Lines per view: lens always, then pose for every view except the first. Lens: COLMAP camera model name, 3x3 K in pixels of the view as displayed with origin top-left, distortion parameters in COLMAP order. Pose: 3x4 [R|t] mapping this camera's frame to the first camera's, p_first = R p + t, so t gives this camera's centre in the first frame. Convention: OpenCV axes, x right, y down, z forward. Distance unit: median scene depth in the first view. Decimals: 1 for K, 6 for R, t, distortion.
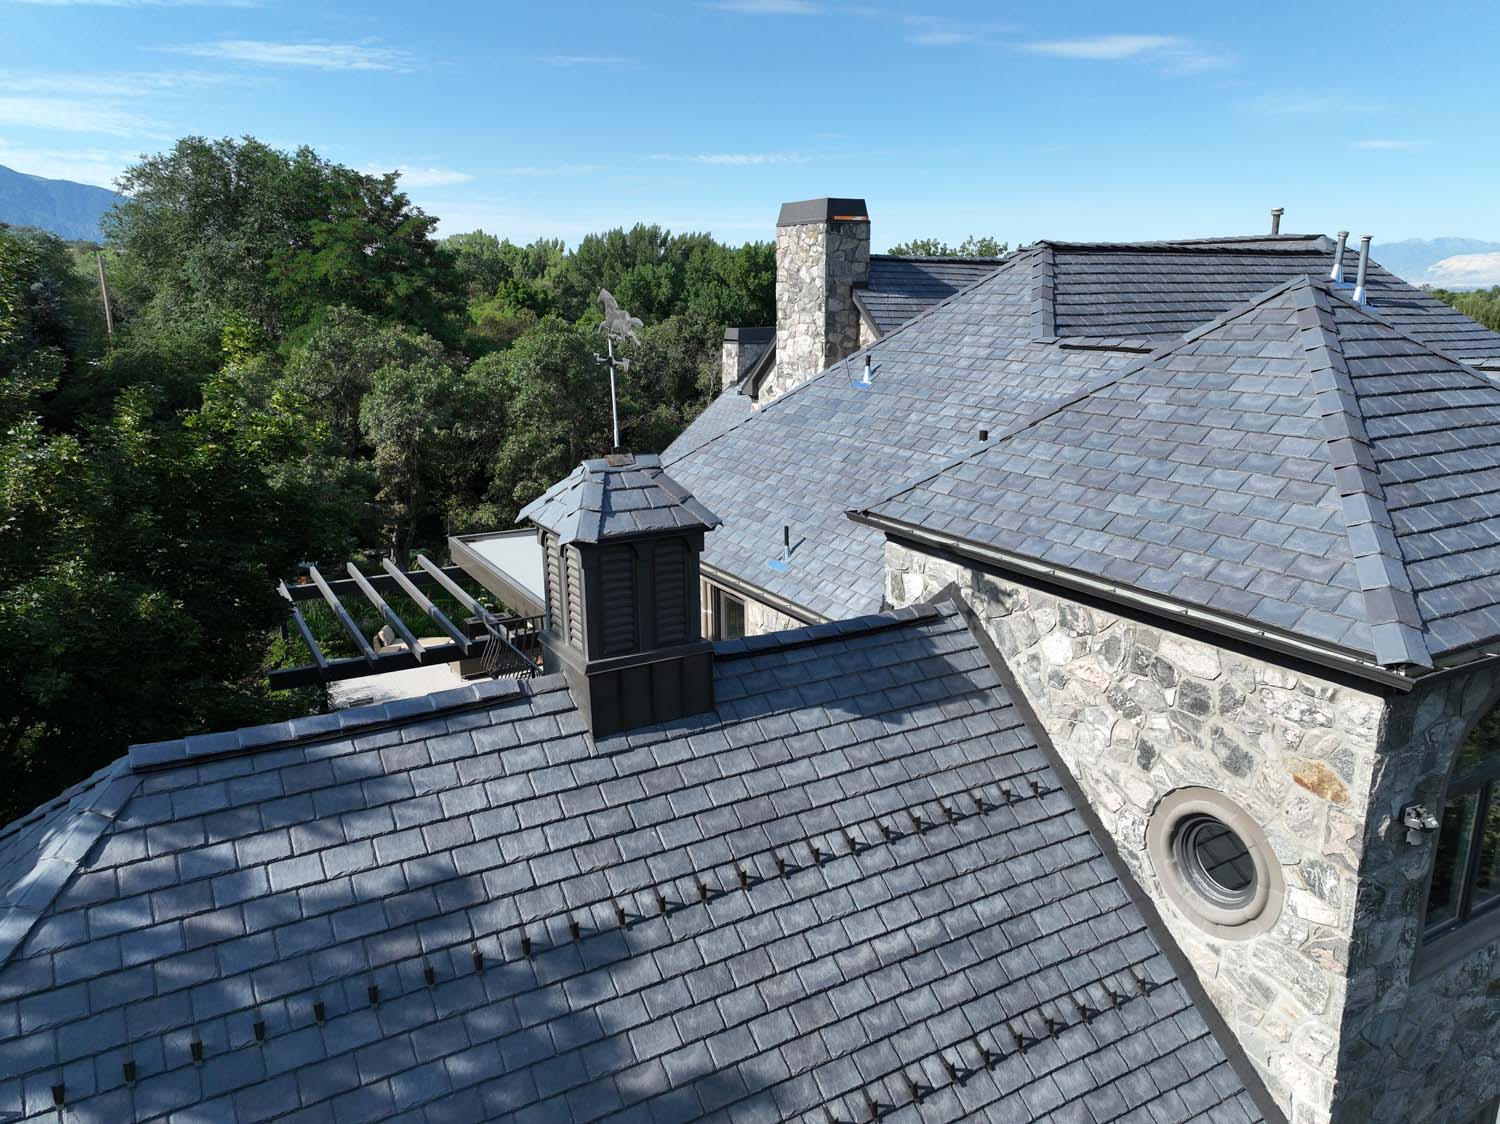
lens RADIAL K [[1056.8, 0, 751.6], [0, 1056.8, 562.7], [0, 0, 1]] dist [0.001090, 0.015633]
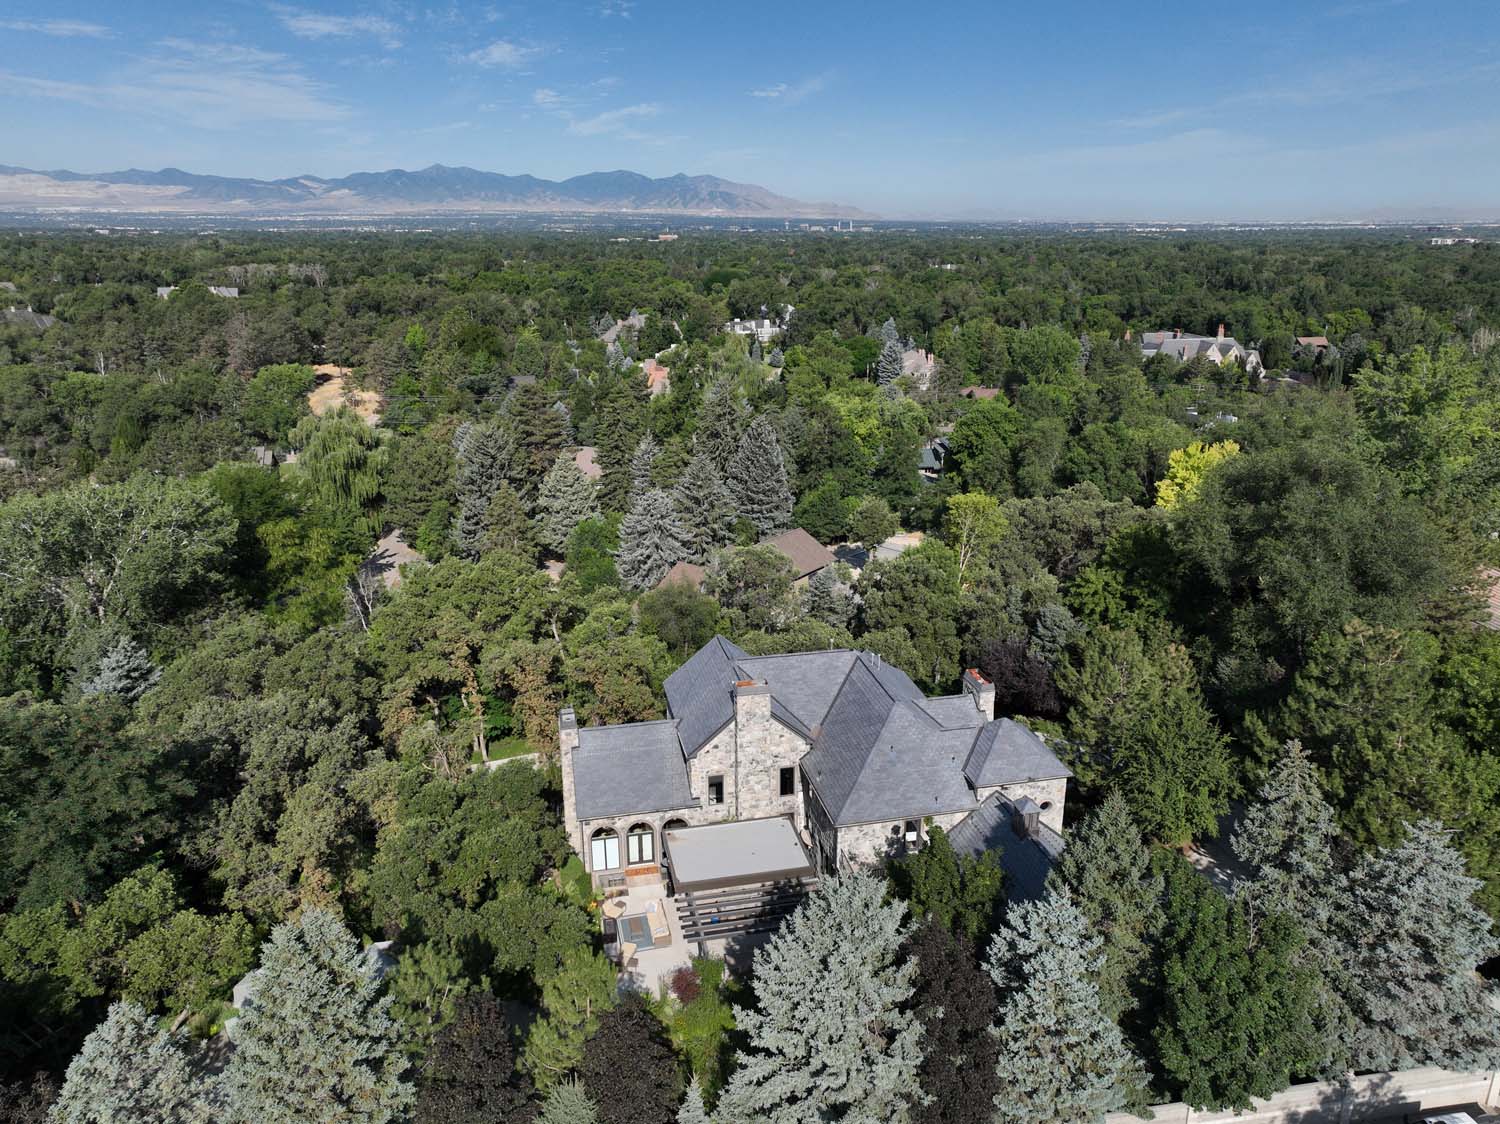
lens RADIAL K [[1056.8, 0, 756.2], [0, 1056.8, 559.5], [0, 0, 1]] dist [0.001090, 0.015633]
pose [[0.298695, -0.293292, 0.908164, -4.280592], [0.234803, 0.944939, 0.227942, -2.356671], [-0.925013, 0.145155, 0.351114, 0.031635]]
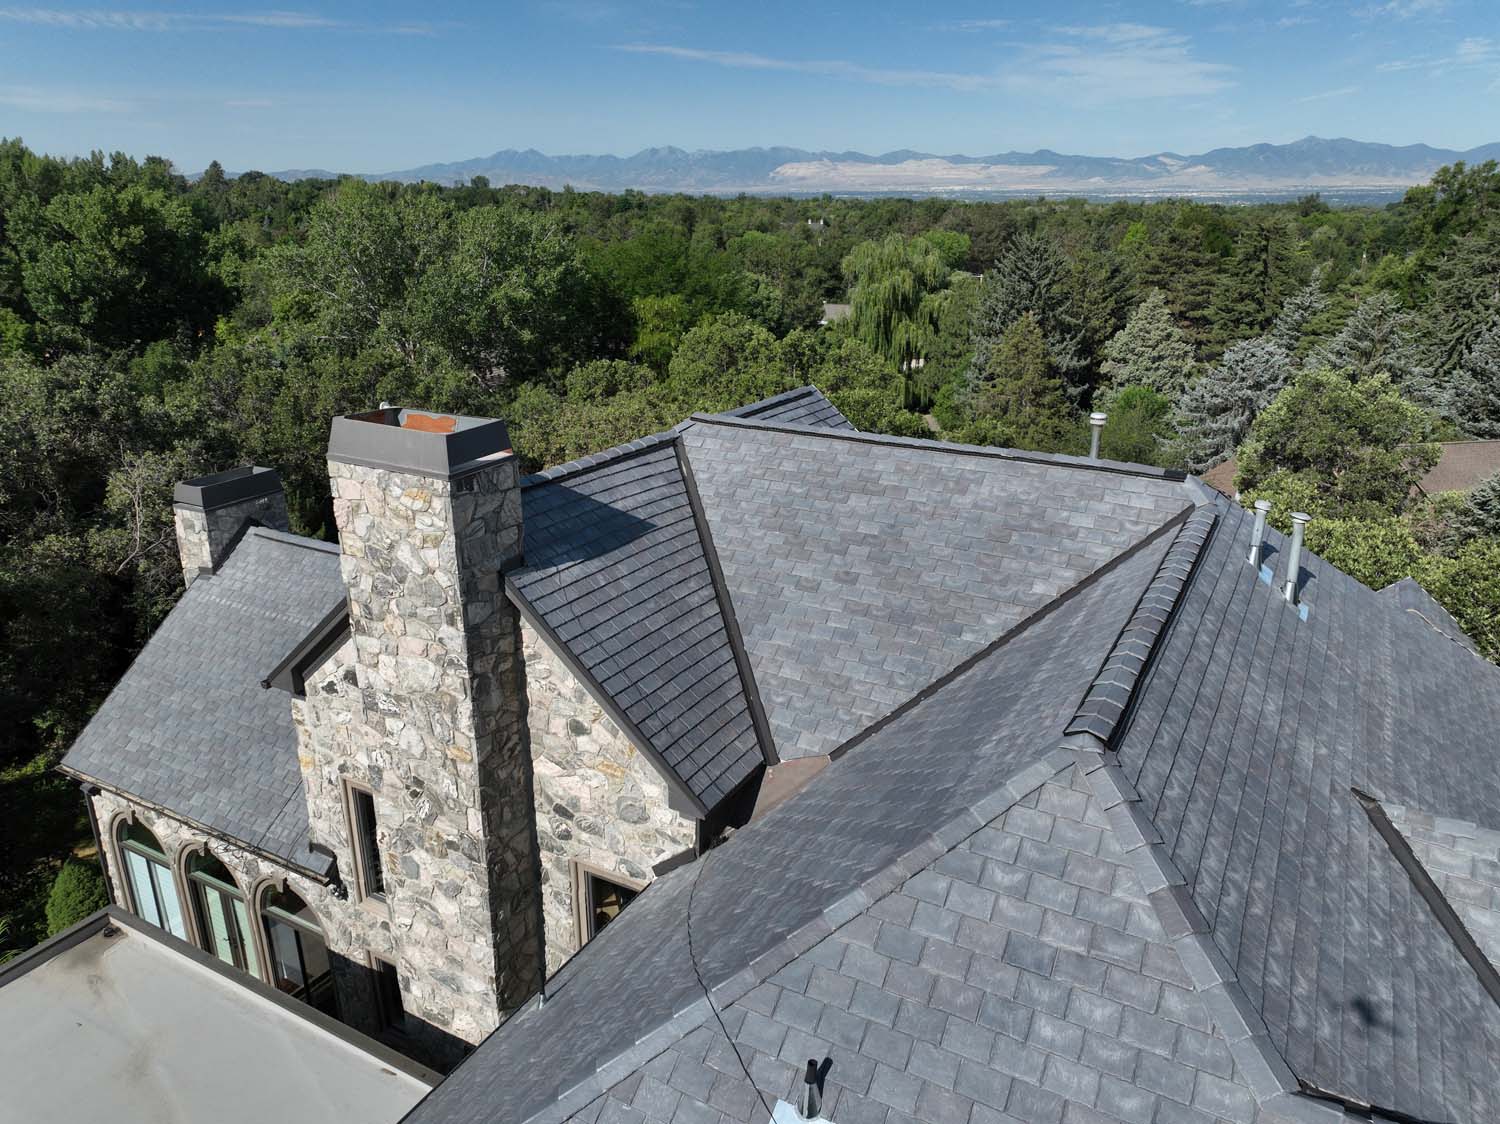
lens RADIAL K [[1056.8, 0, 751.8], [0, 1056.8, 562.8], [0, 0, 1]] dist [0.001090, 0.015633]
pose [[0.860017, -0.165462, 0.482693, -0.116058], [0.123453, 0.985333, 0.117804, -0.594480], [-0.495105, -0.041724, 0.867830, 0.834981]]
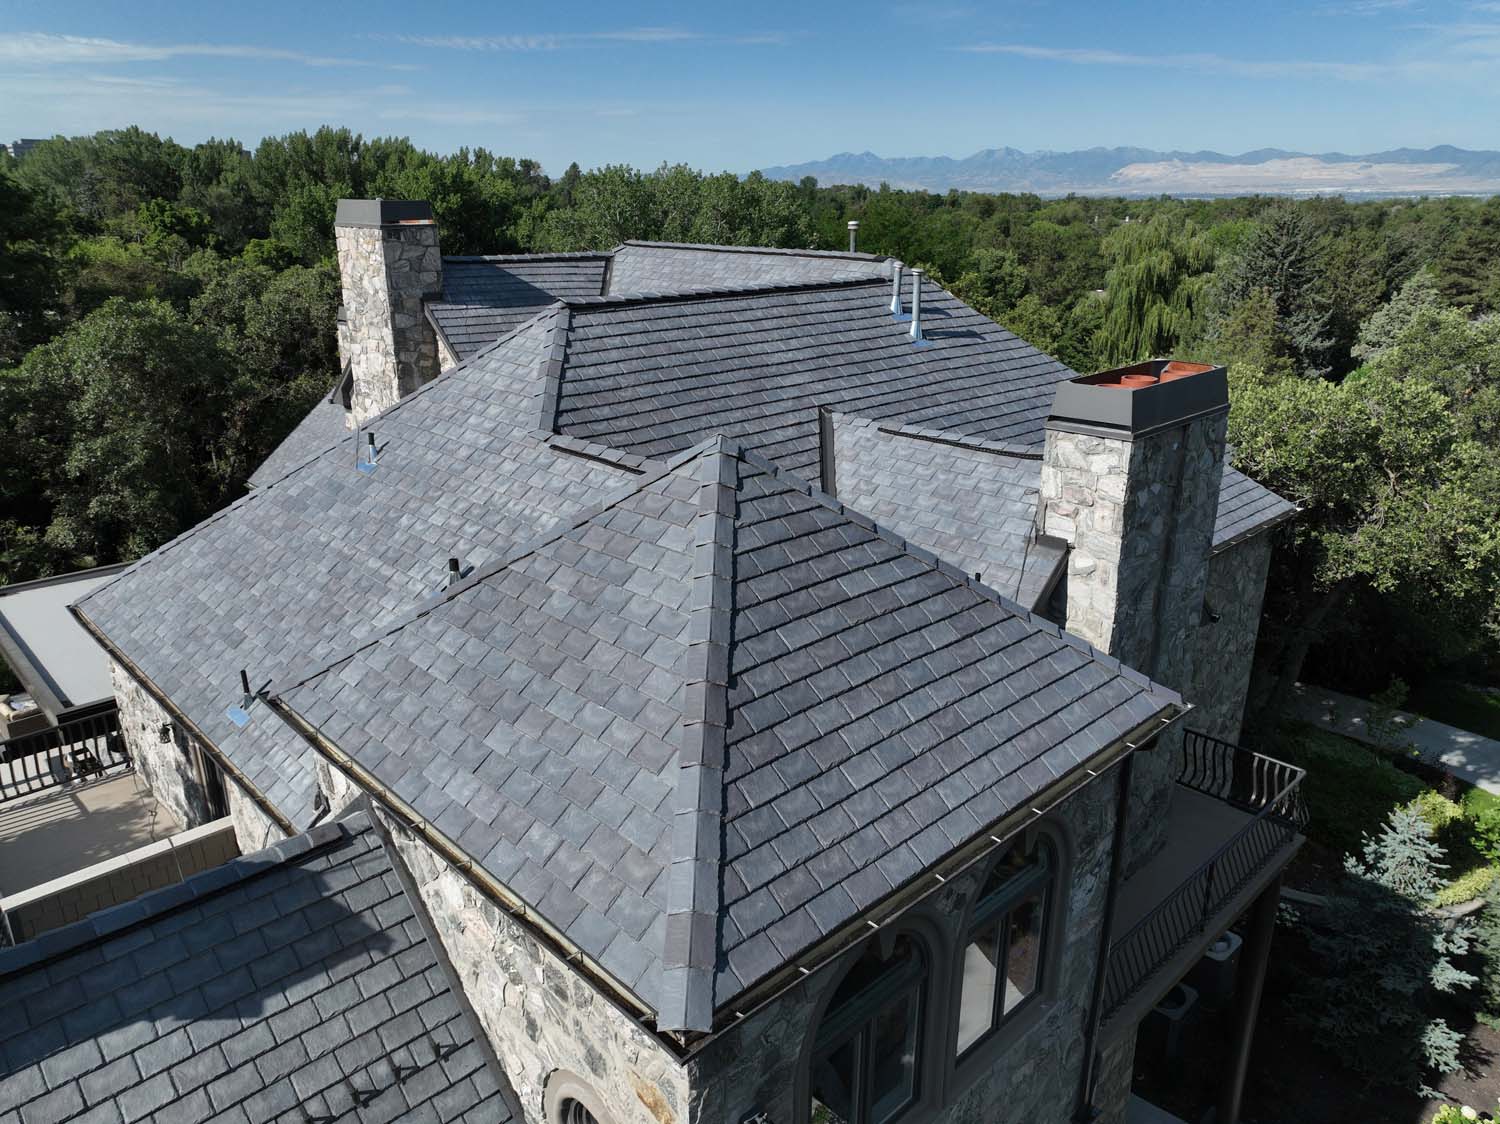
lens RADIAL K [[1056.8, 0, 751.6], [0, 1056.8, 561.5], [0, 0, 1]] dist [0.001090, 0.015633]
pose [[0.970936, -0.073582, 0.227746, 0.273148], [0.054253, 0.994463, 0.090003, -0.198359], [-0.233108, -0.075031, 0.969552, 0.092033]]
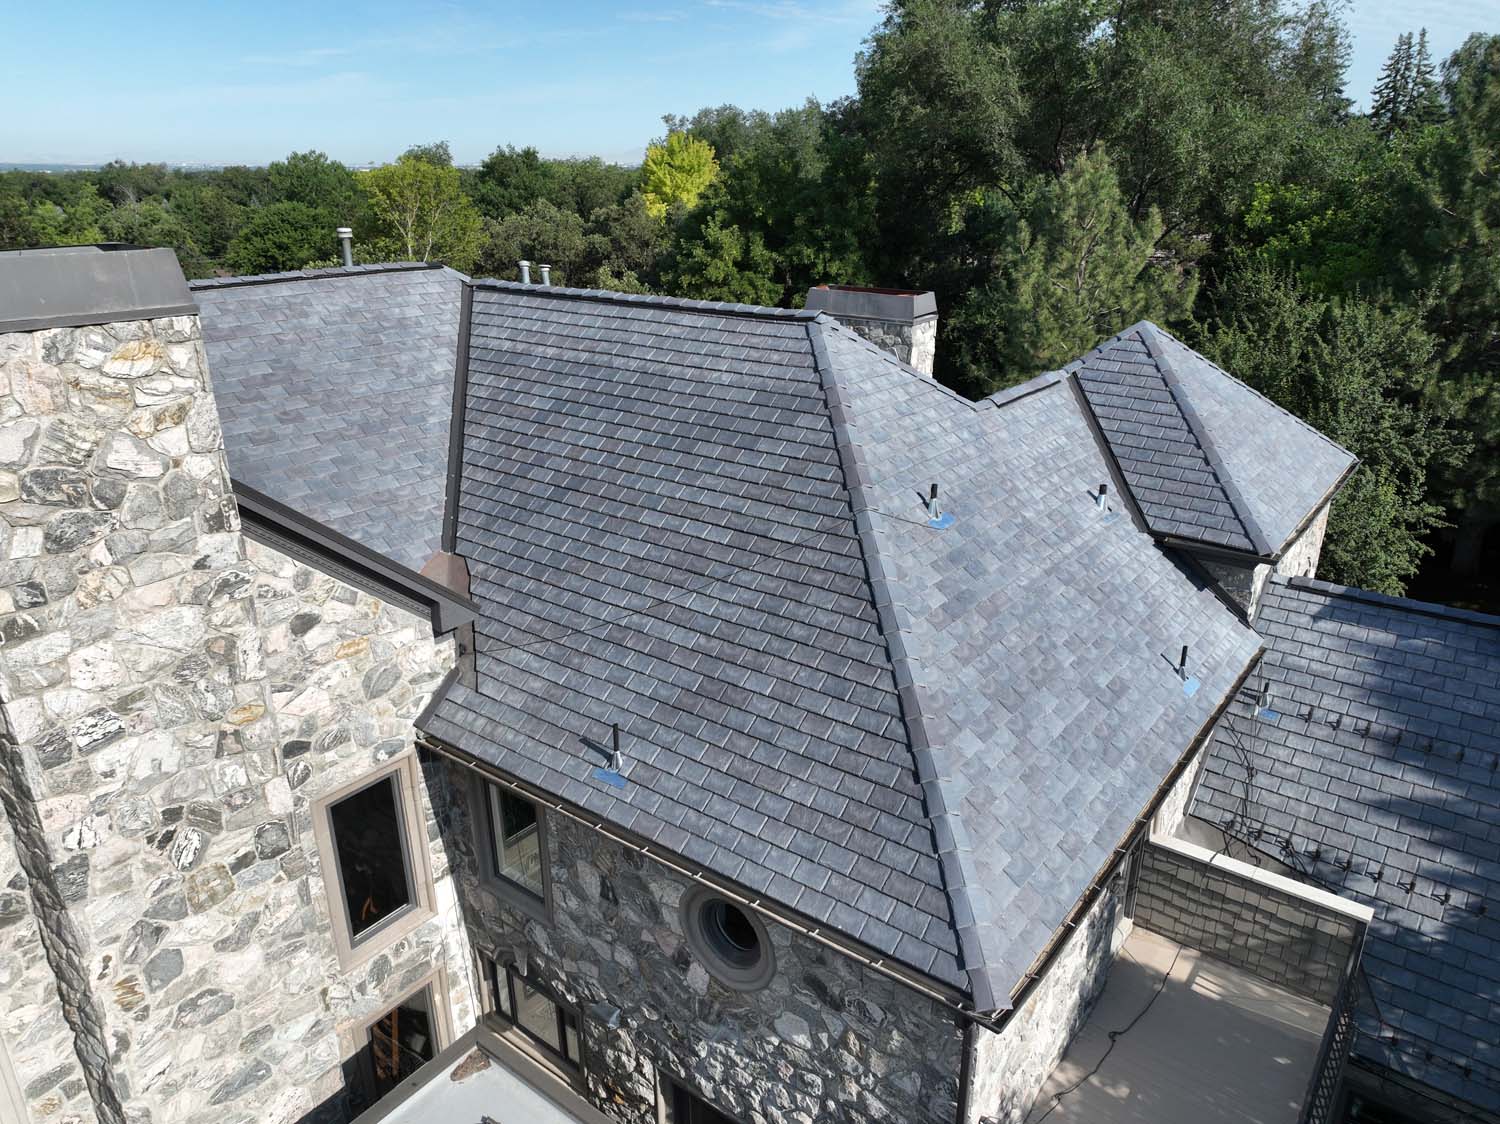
lens RADIAL K [[1056.8, 0, 754.5], [0, 1056.8, 561.1], [0, 0, 1]] dist [0.001090, 0.015633]
pose [[-0.386522, -0.325359, 0.862984, -0.674183], [0.232406, 0.871152, 0.432530, -0.663647], [-0.892518, 0.367745, -0.261105, 1.744510]]
